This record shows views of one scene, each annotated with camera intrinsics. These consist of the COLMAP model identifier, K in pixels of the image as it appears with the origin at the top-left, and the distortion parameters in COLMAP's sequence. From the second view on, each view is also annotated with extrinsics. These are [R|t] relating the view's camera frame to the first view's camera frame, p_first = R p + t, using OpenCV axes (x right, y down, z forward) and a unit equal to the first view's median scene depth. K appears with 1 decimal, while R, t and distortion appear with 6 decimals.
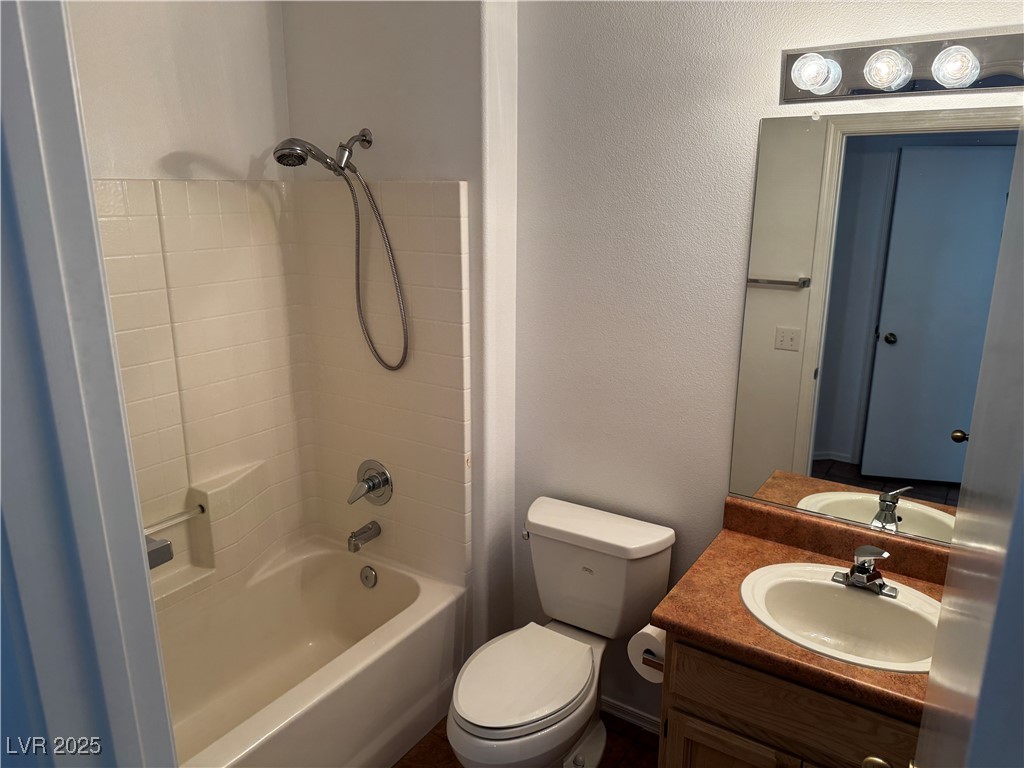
lens RADIAL K [[721.3, 0, 507.2], [0, 721.3, 382.3], [0, 0, 1]] dist [0.083151, -0.103350]
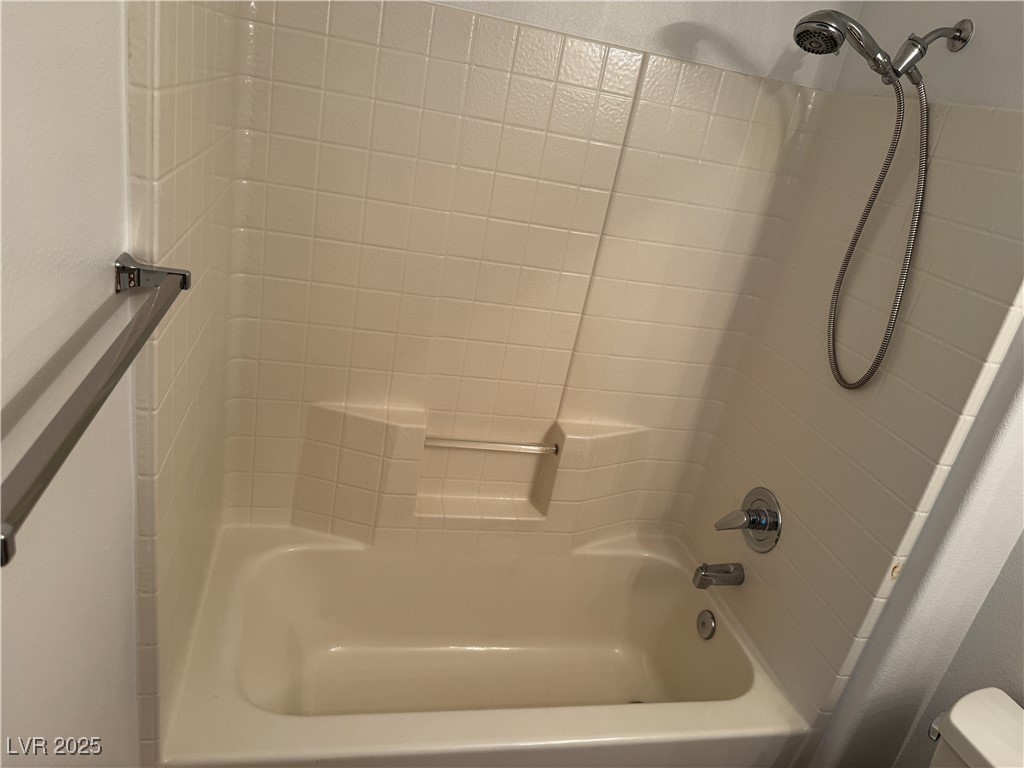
lens RADIAL K [[721.3, 0, 516.8], [0, 721.3, 388.7], [0, 0, 1]] dist [0.083151, -0.103350]
pose [[0.710339, 0.391383, -0.585010, 0.023103], [-0.352714, 0.917192, 0.185341, -0.036100], [0.609106, 0.074686, 0.789564, 0.287678]]
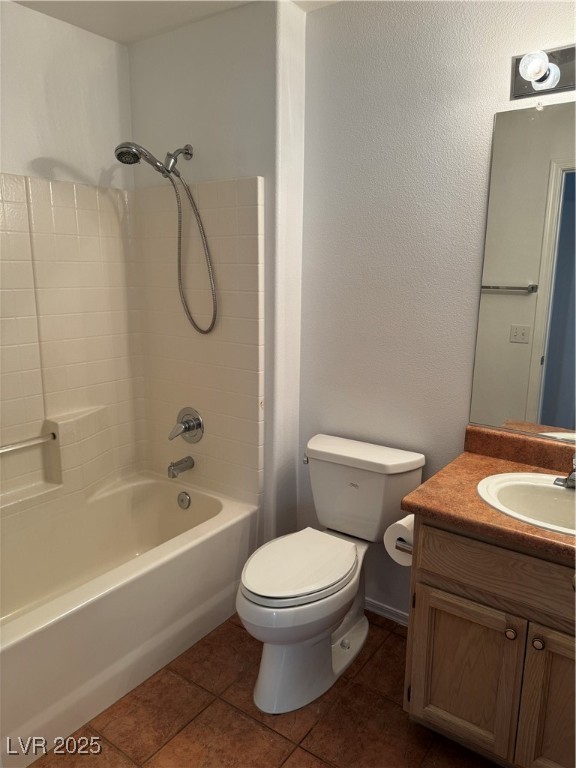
lens RADIAL K [[541.0, 0, 286.8], [0, 541.0, 386.0], [0, 0, 1]] dist [0.083151, -0.103350]
pose [[0.999080, 0.017272, -0.039261, 0.026761], [-0.019099, 0.998728, -0.046668, 0.122838], [0.038405, 0.047375, 0.998139, 0.052388]]
